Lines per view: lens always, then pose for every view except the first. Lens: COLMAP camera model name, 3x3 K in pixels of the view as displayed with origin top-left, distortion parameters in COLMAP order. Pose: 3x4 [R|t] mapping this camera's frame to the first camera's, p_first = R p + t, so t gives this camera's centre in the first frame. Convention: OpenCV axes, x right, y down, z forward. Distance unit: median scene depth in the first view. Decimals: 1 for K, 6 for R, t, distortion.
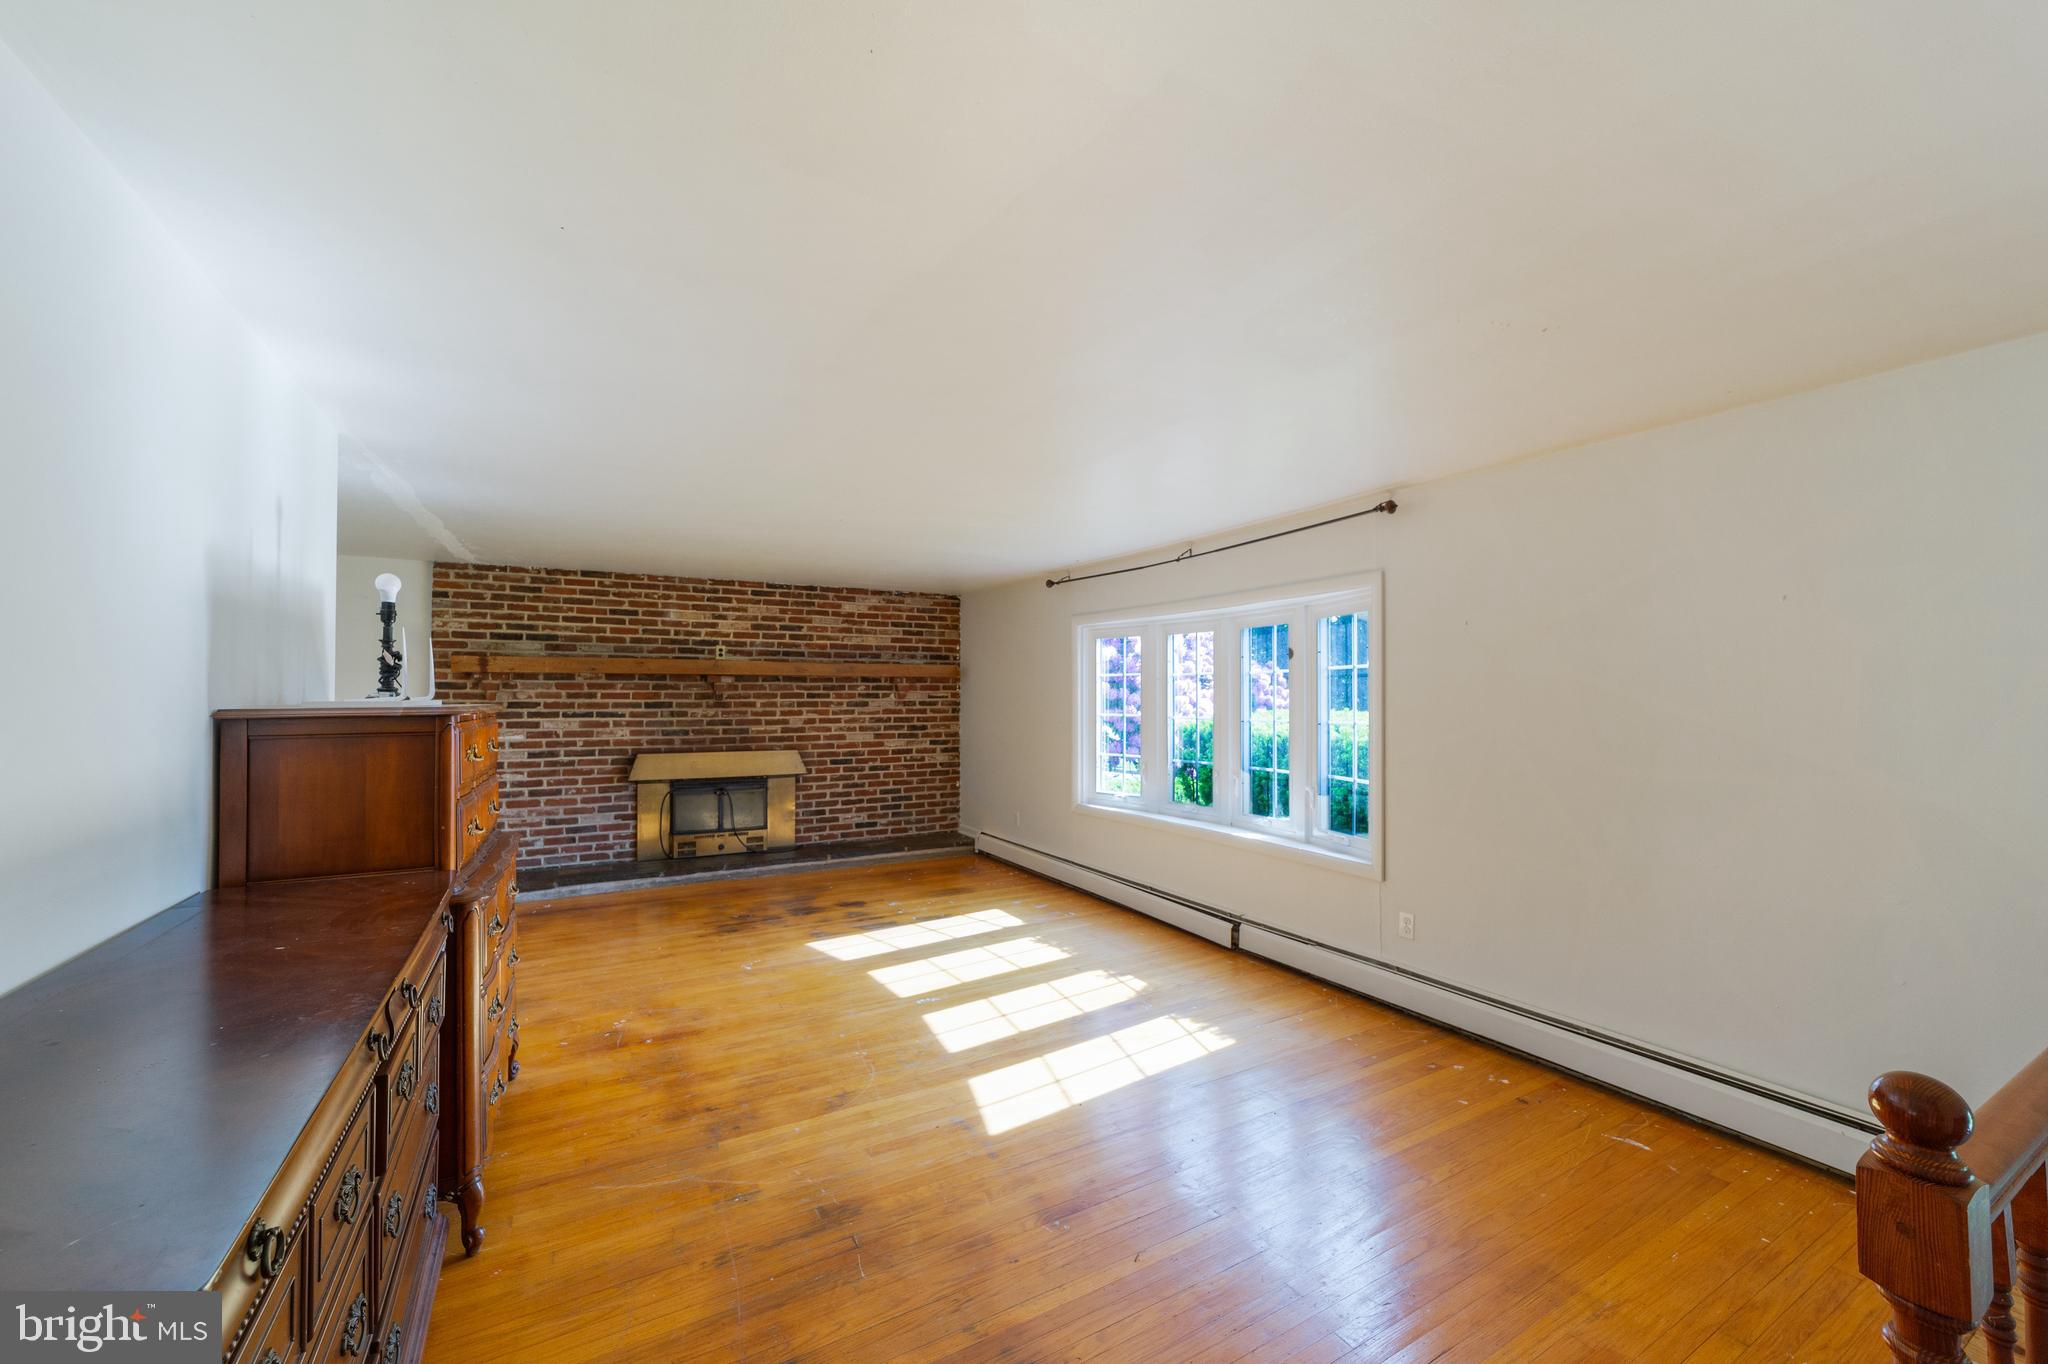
lens RADIAL K [[794.2, 0, 1006.8], [0, 794.2, 688.4], [0, 0, 1]] dist [-0.014225, 0.007561]
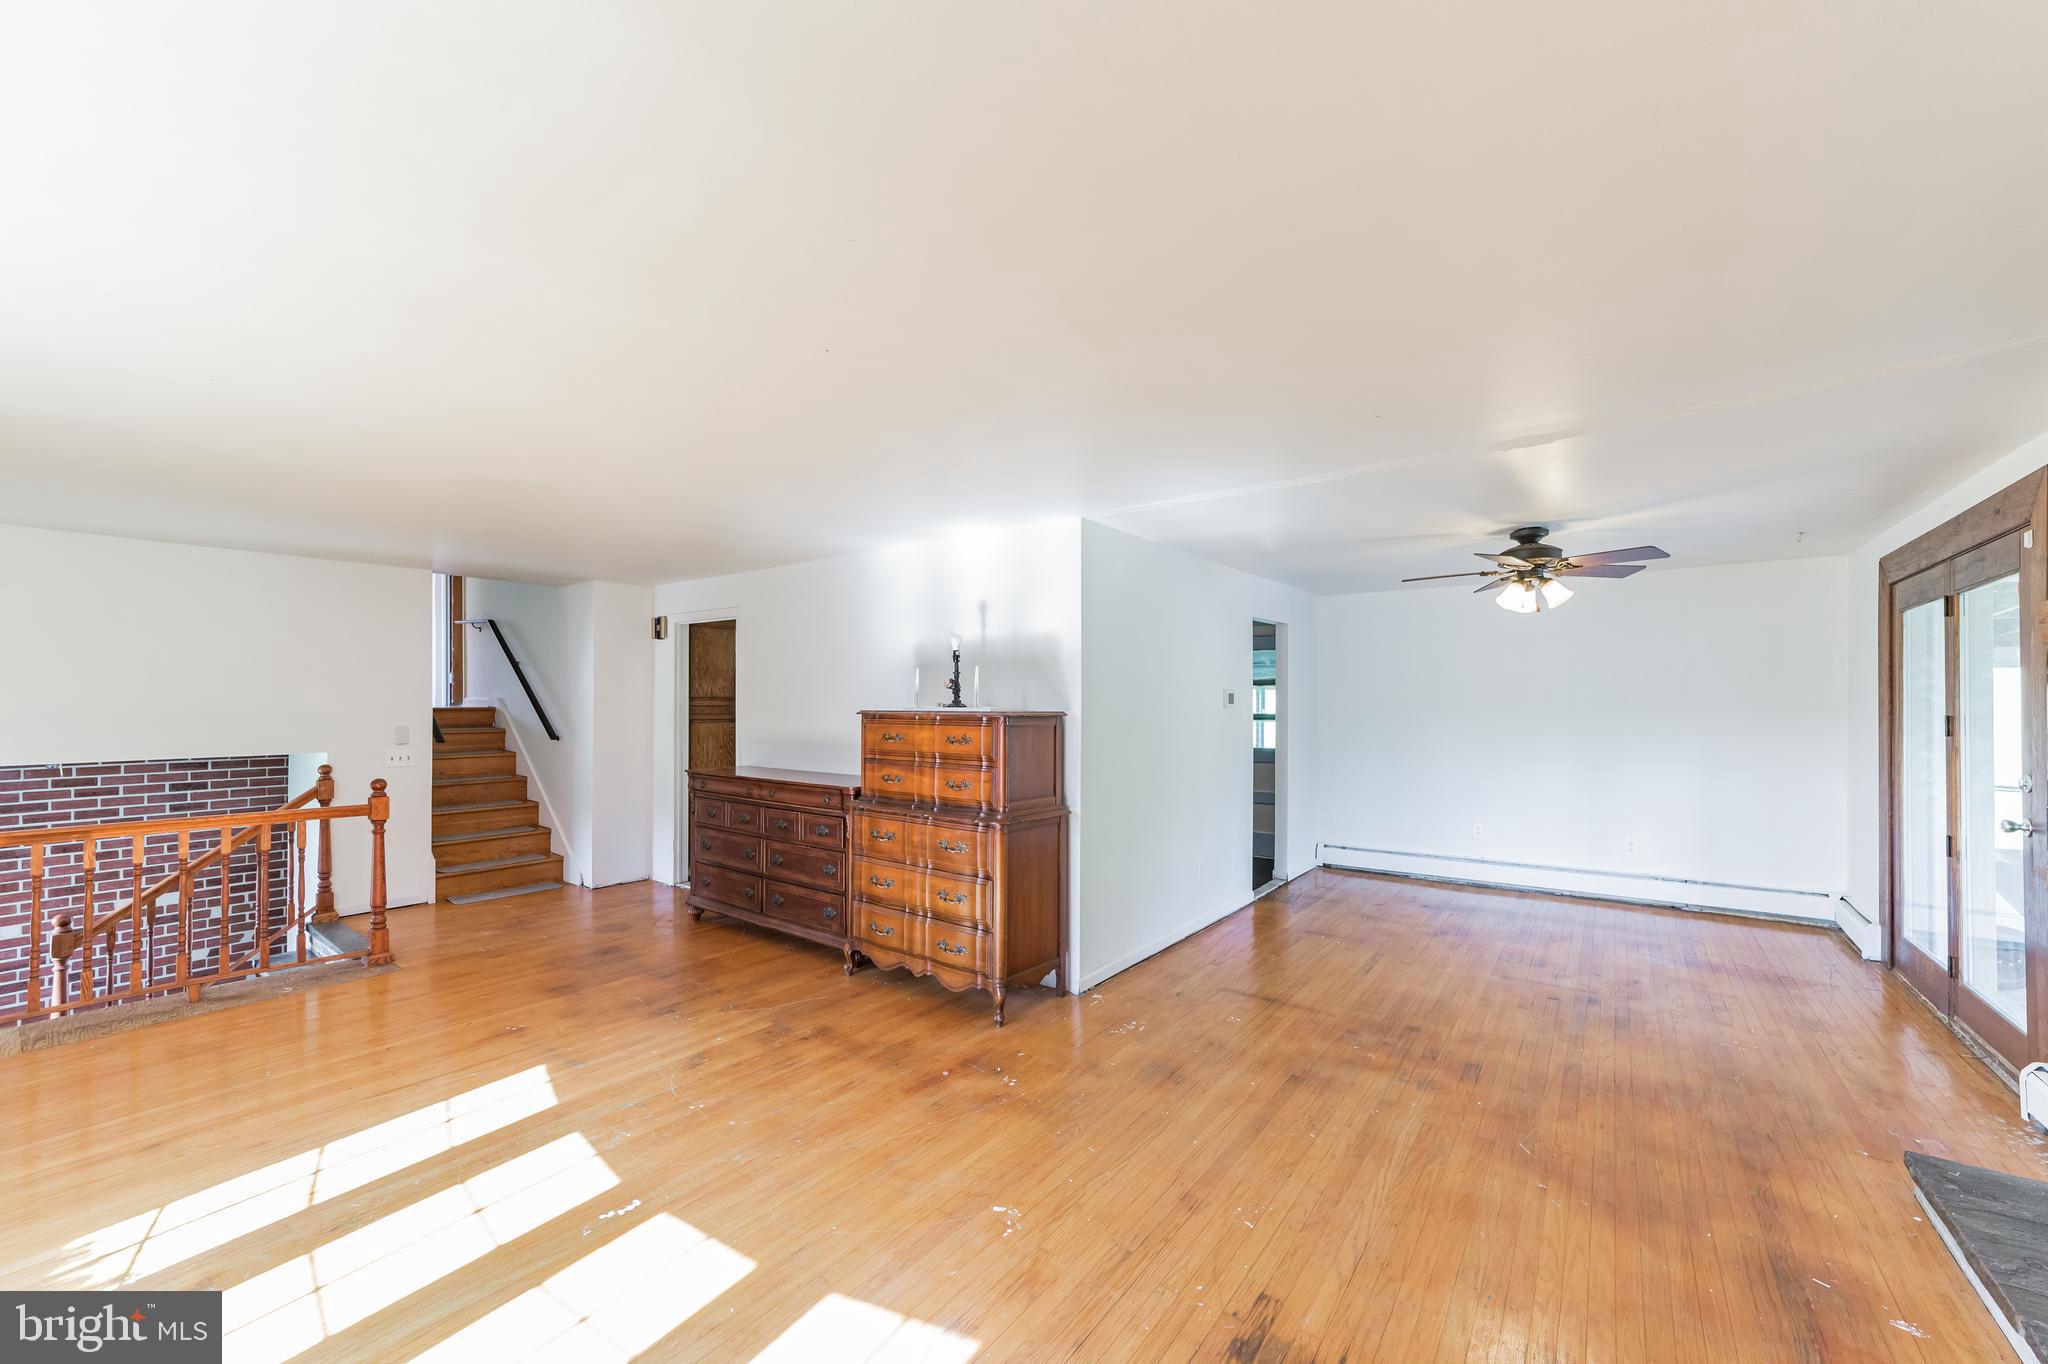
lens RADIAL K [[794.2, 0, 1019.0], [0, 794.2, 693.9], [0, 0, 1]] dist [-0.014225, 0.007561]
pose [[-0.914355, -0.007485, -0.404844, -0.082522], [0.001189, 0.999775, -0.021169, 0.008935], [0.404912, -0.019837, -0.914141, 1.060741]]
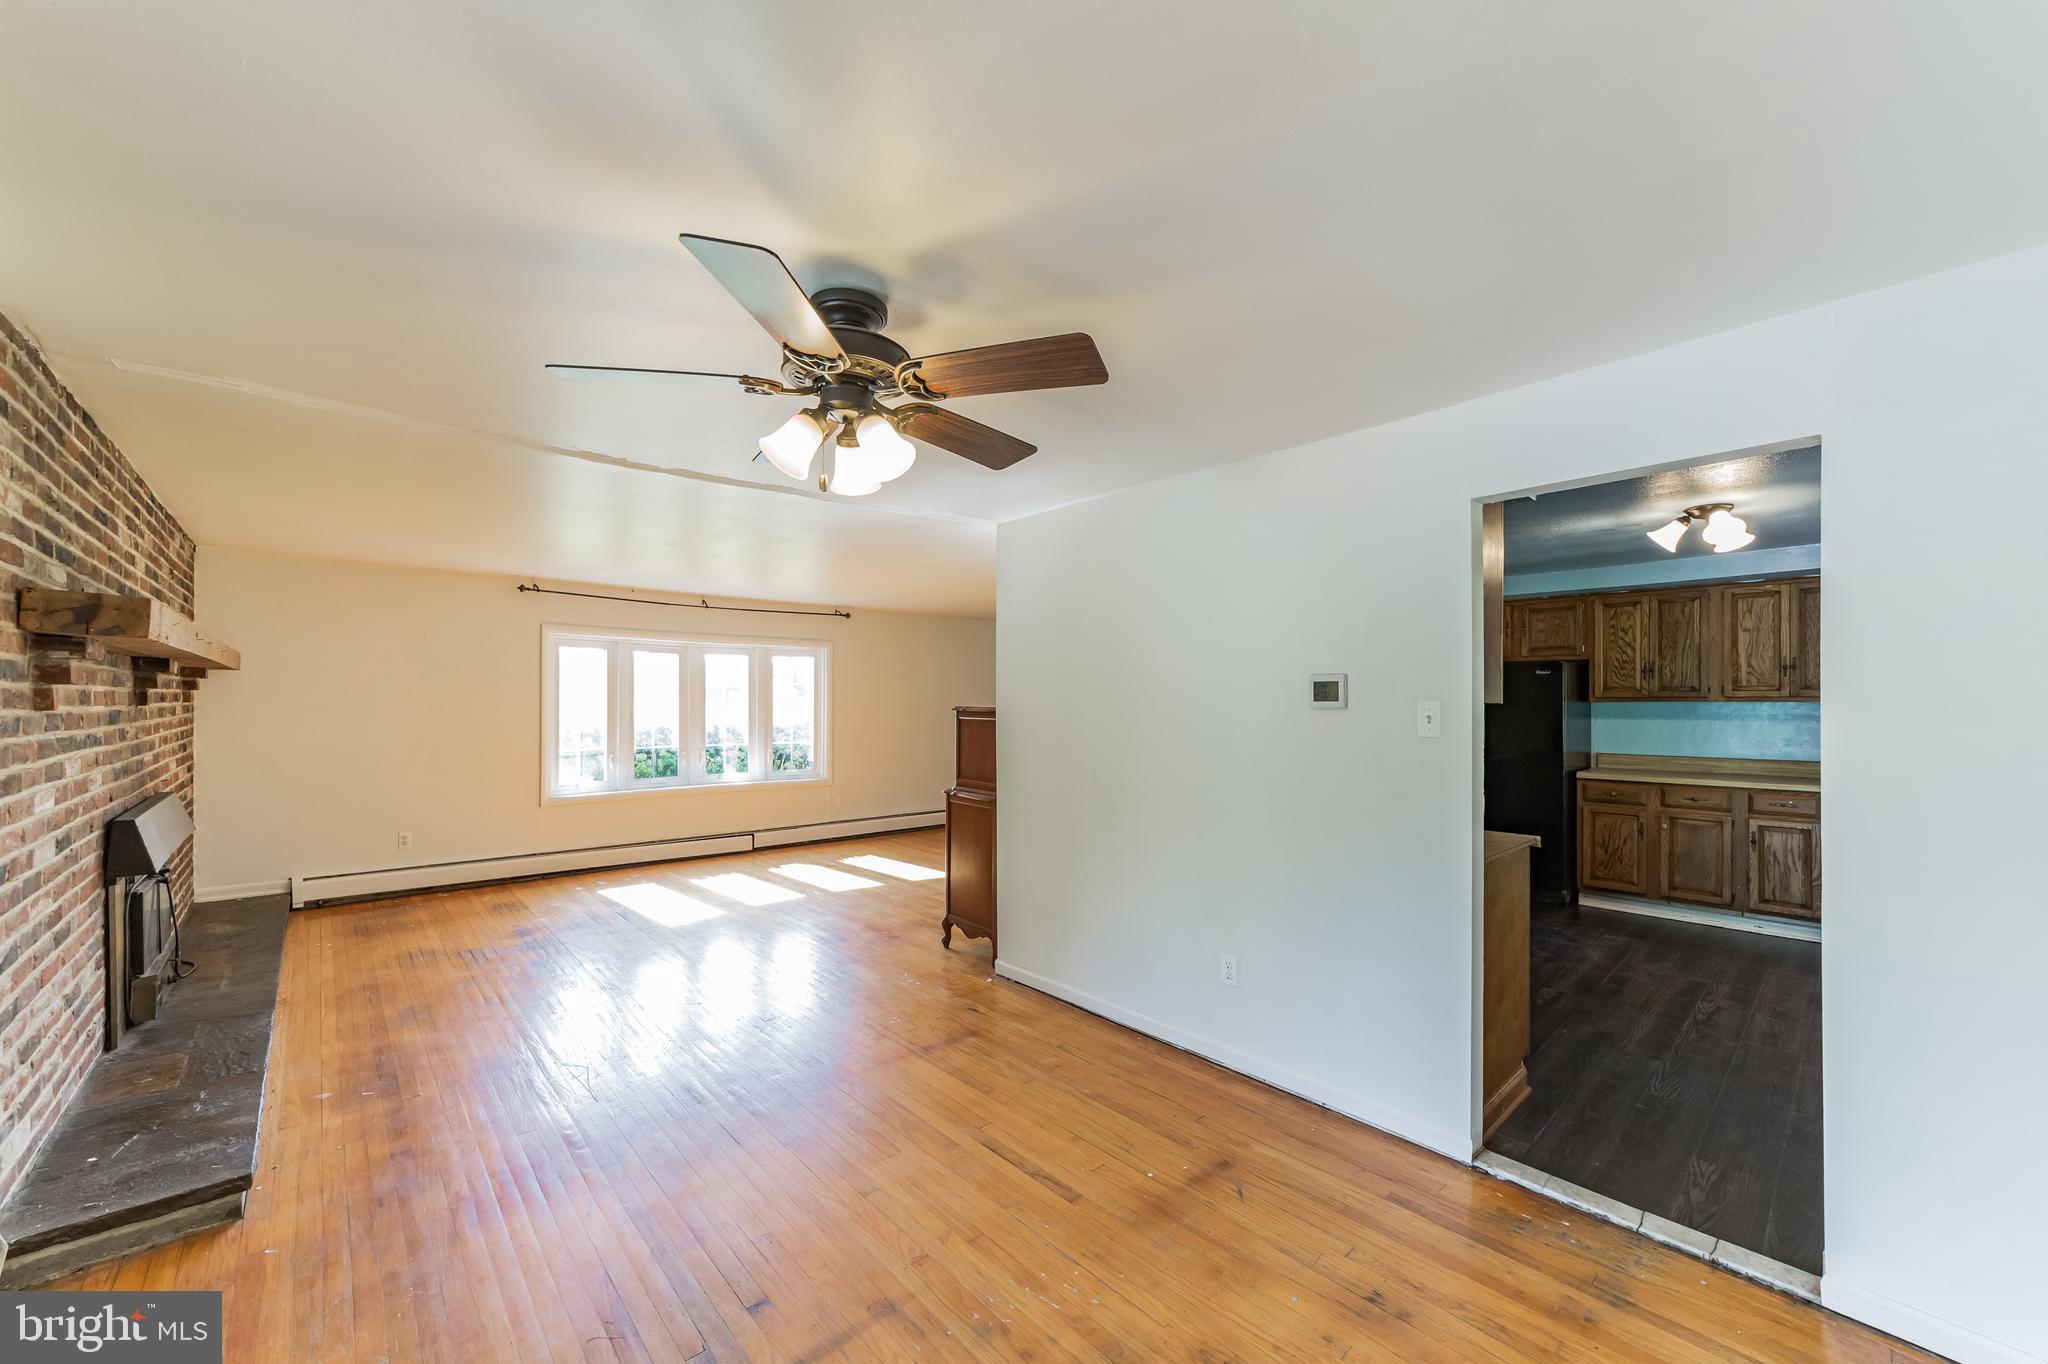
lens RADIAL K [[794.2, 0, 1020.4], [0, 794.2, 697.8], [0, 0, 1]] dist [-0.014225, 0.007561]
pose [[-0.220404, 0.000655, 0.975408, -1.092256], [-0.012254, 0.999919, -0.003441, 0.004250], [-0.975332, -0.012711, -0.220379, 0.605050]]
